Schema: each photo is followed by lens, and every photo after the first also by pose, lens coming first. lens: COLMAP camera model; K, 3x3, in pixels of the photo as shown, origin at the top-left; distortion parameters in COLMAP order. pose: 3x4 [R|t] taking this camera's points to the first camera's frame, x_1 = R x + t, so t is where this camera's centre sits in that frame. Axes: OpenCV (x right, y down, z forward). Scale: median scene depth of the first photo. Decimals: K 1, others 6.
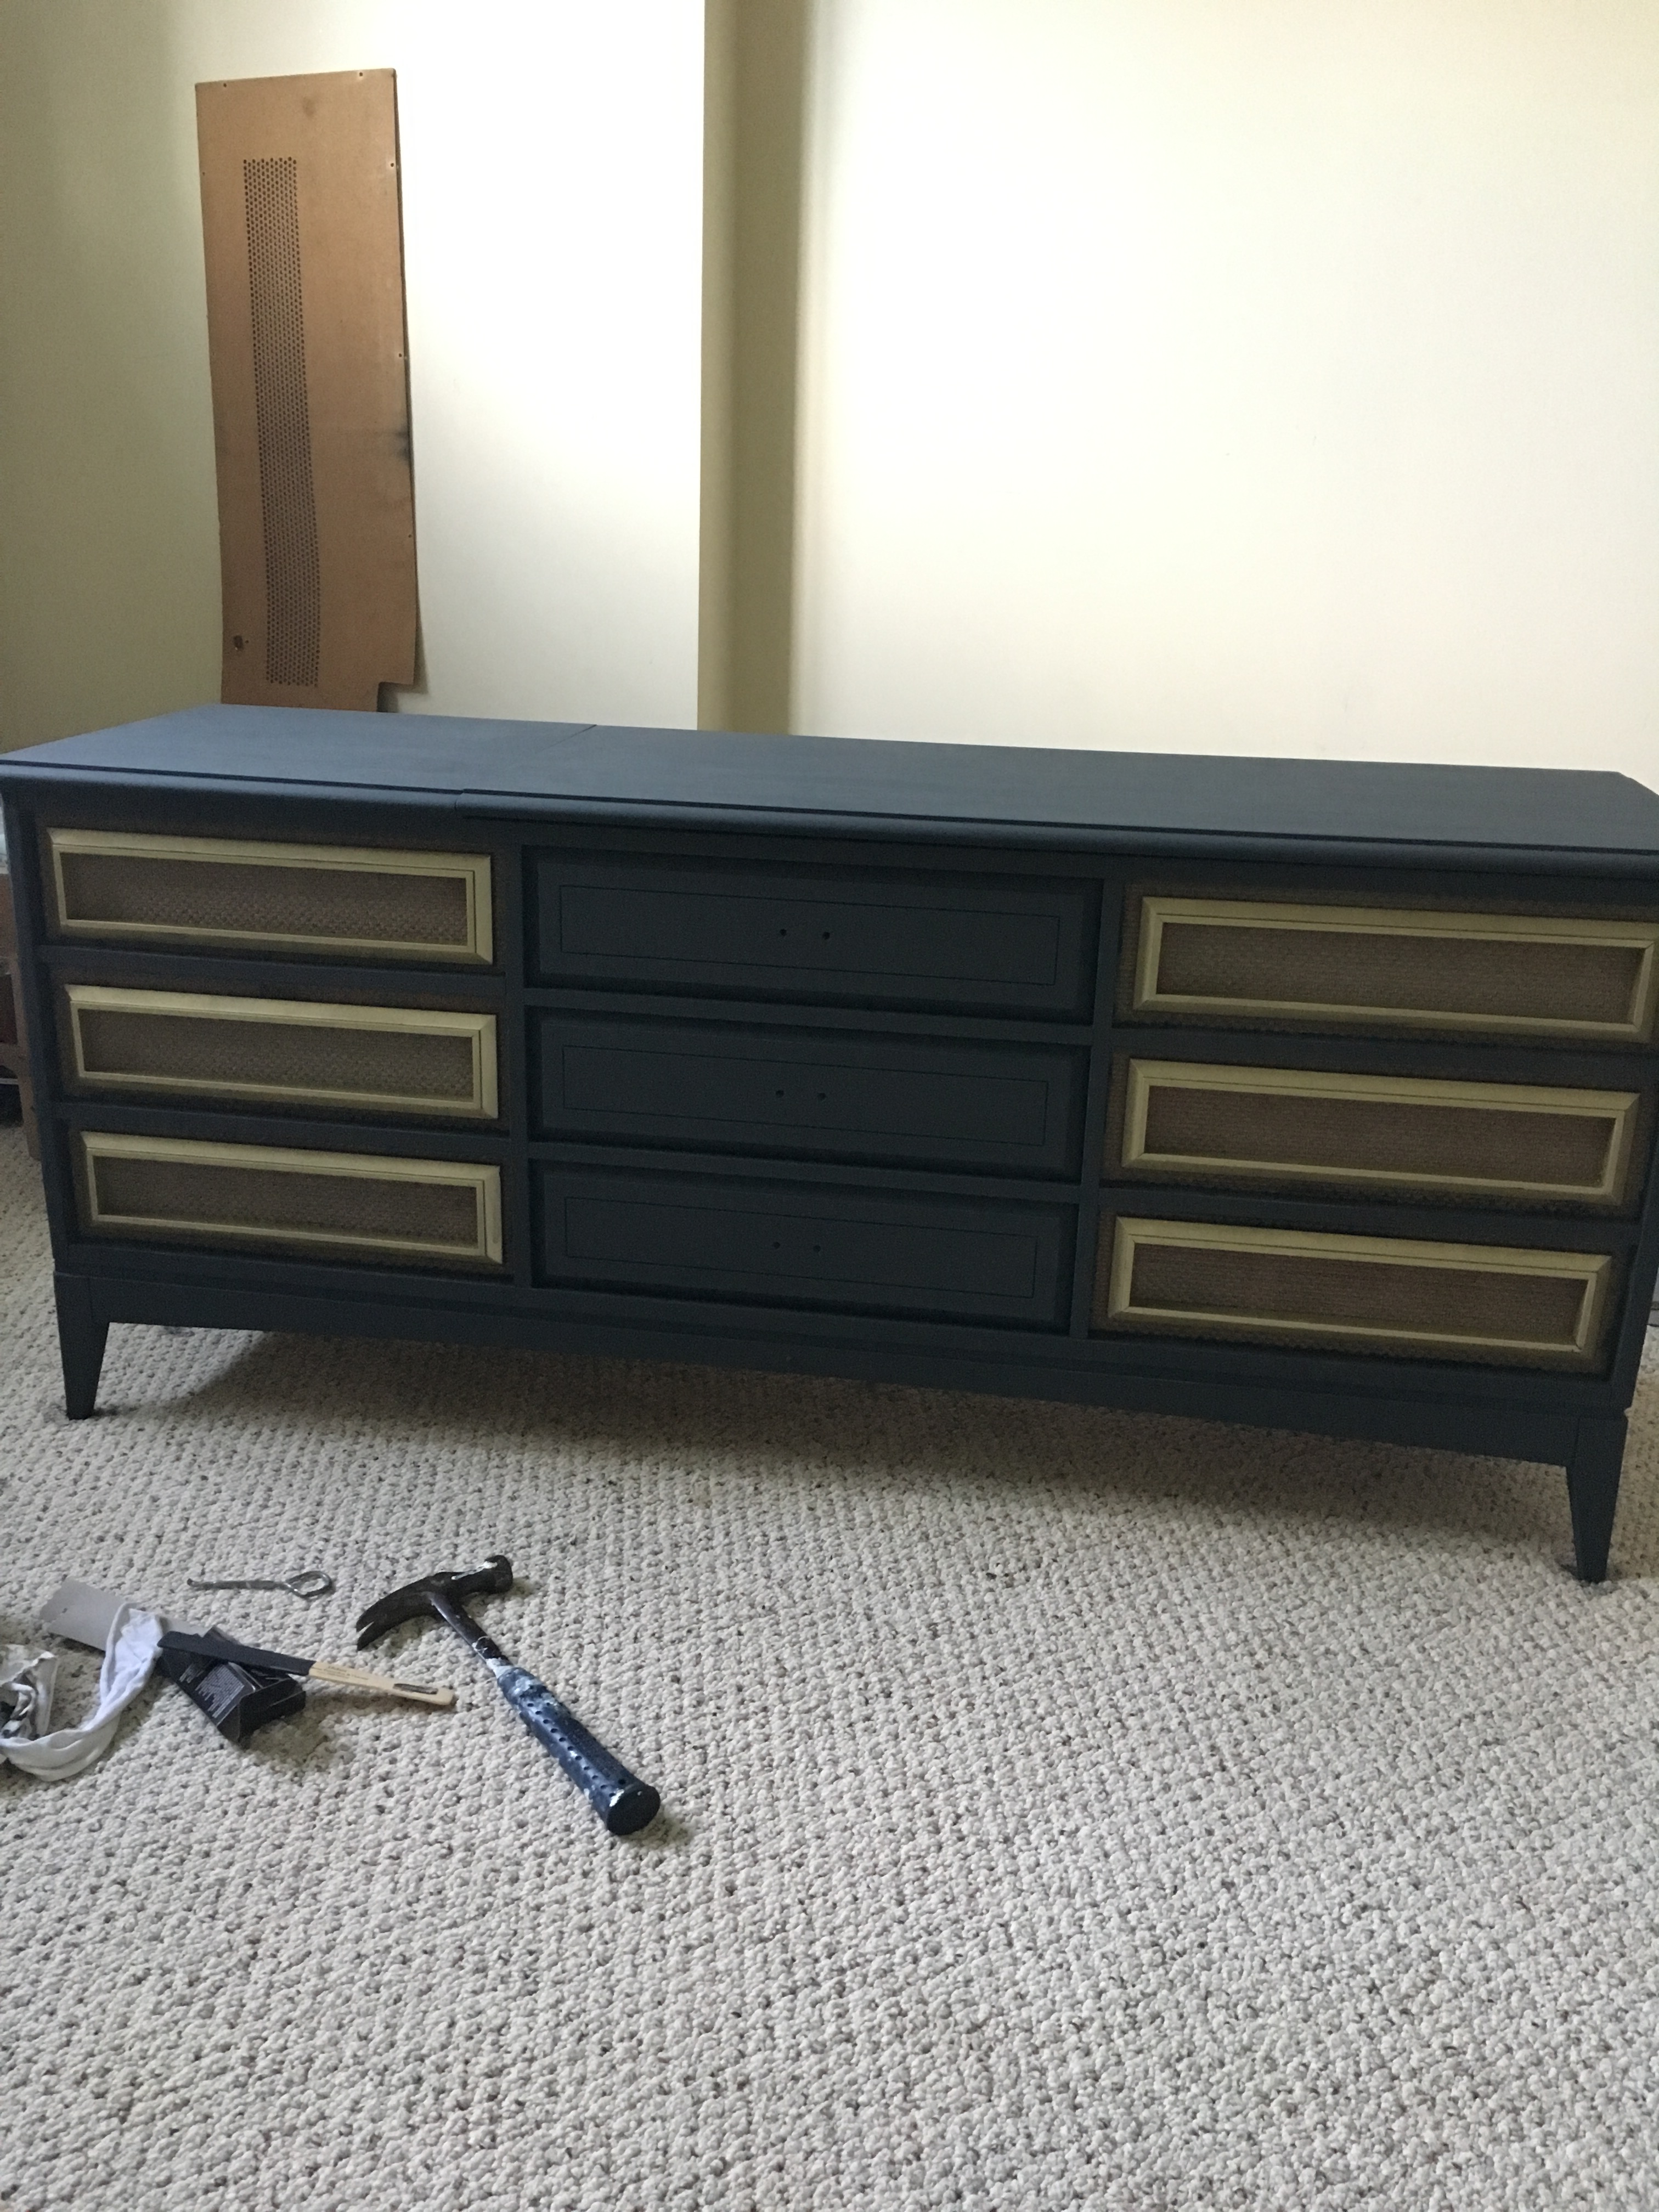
lens RADIAL K [[1845.9, 0, 829.1], [0, 1845.9, 1103.4], [0, 0, 1]] dist [0.071973, -0.106123]
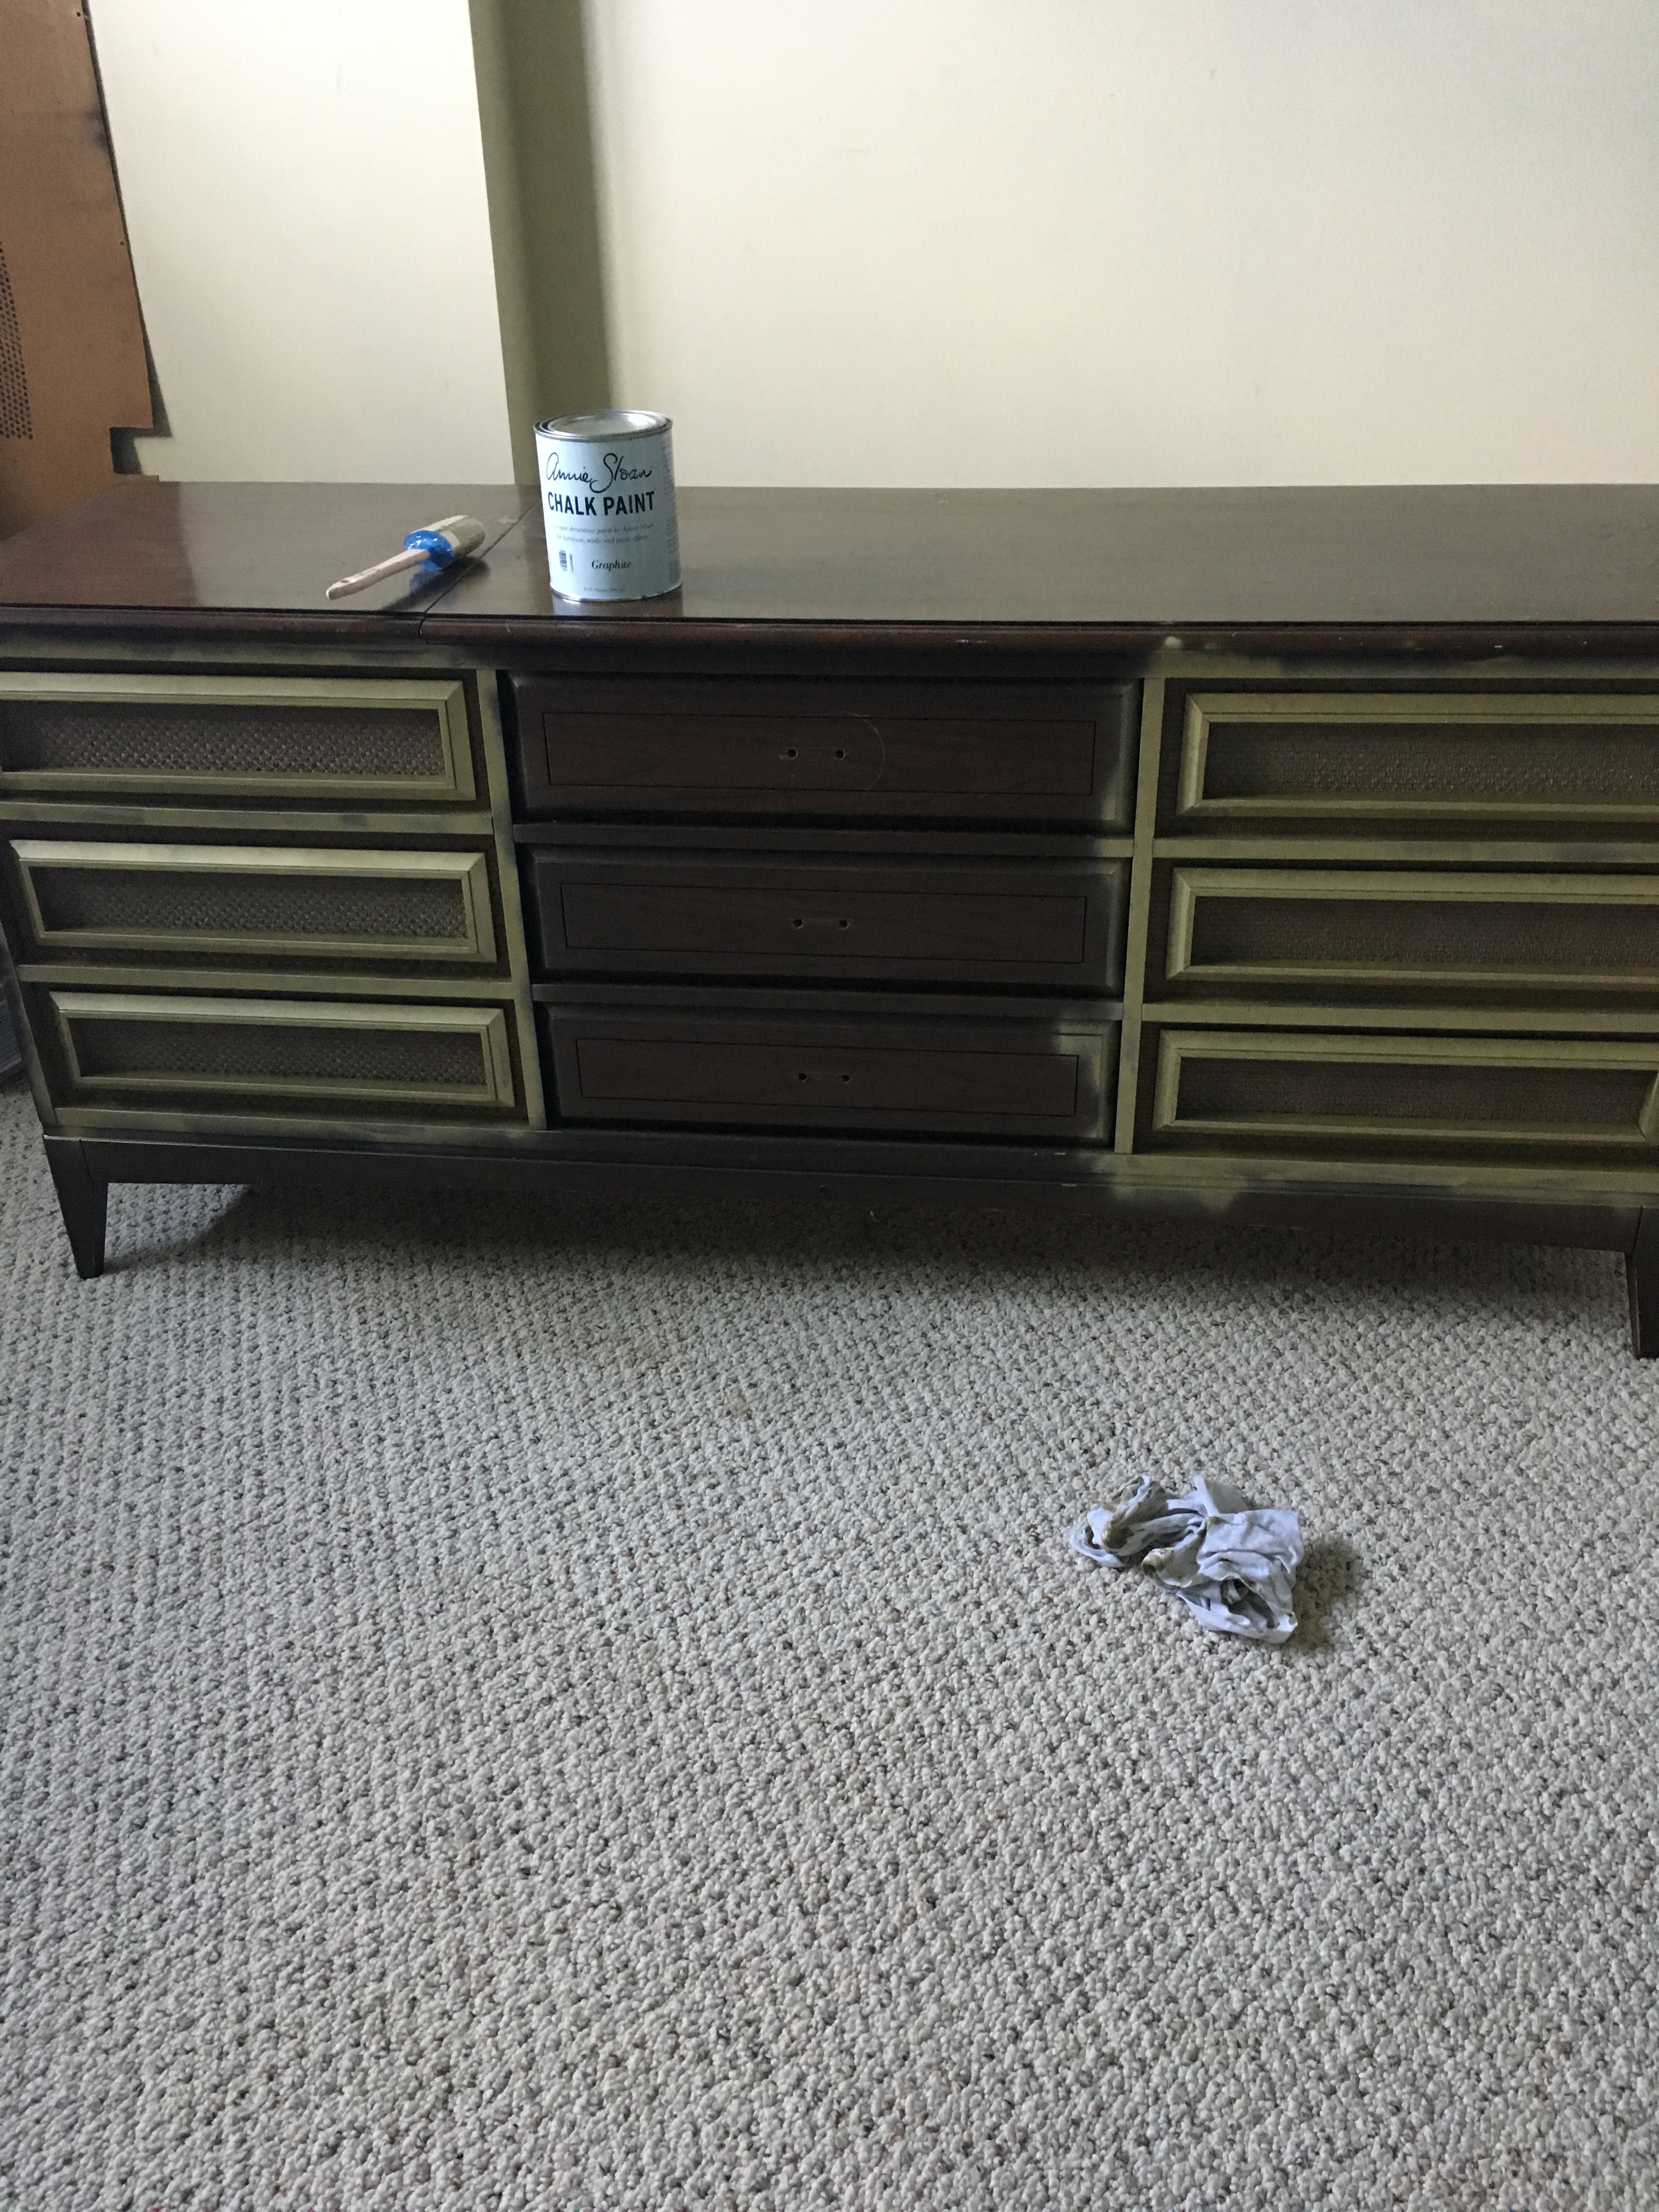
lens RADIAL K [[1845.9, 0, 829.2], [0, 1845.9, 1108.3], [0, 0, 1]] dist [0.071973, -0.106123]
pose [[0.982800, -0.133135, 0.127985, -0.164514], [0.104644, 0.972501, 0.208067, -0.159554], [-0.152167, -0.191095, 0.969705, 0.169775]]
